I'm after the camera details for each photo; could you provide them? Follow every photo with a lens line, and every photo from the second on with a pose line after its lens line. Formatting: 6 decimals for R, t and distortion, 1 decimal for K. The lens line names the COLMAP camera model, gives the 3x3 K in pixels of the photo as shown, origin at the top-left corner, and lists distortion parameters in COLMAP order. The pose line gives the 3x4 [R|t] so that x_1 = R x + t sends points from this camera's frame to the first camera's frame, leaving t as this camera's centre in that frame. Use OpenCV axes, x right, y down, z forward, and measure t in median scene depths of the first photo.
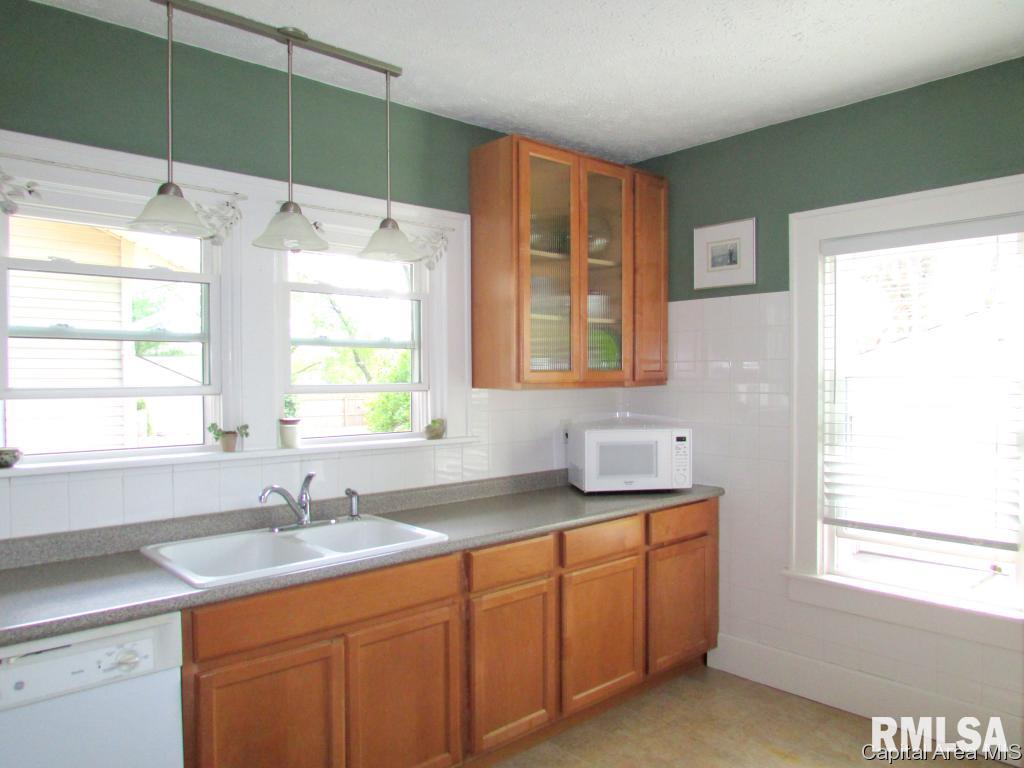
lens RADIAL K [[732.1, 0, 509.7], [0, 732.1, 389.3], [0, 0, 1]] dist [-0.041996, 0.017156]
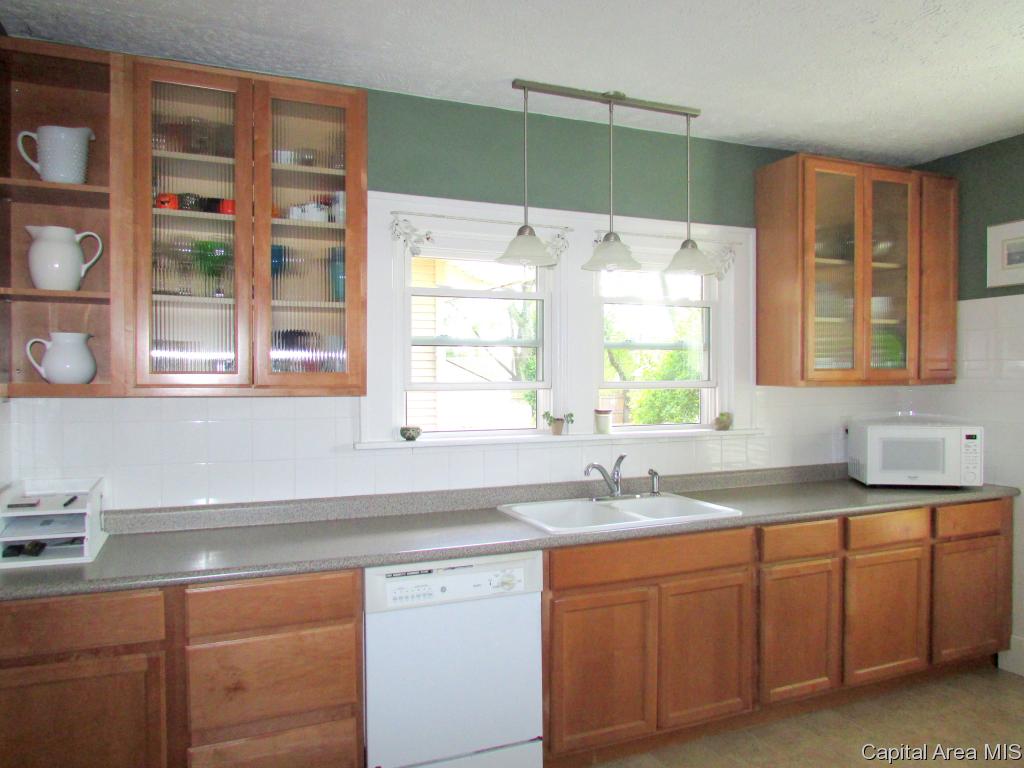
lens RADIAL K [[732.1, 0, 505.4], [0, 732.1, 391.7], [0, 0, 1]] dist [-0.041996, 0.017156]
pose [[0.942140, 0.007875, -0.335127, -0.044980], [-0.006631, 0.999966, 0.004858, 0.005670], [0.335154, -0.002355, 0.942160, -0.182796]]
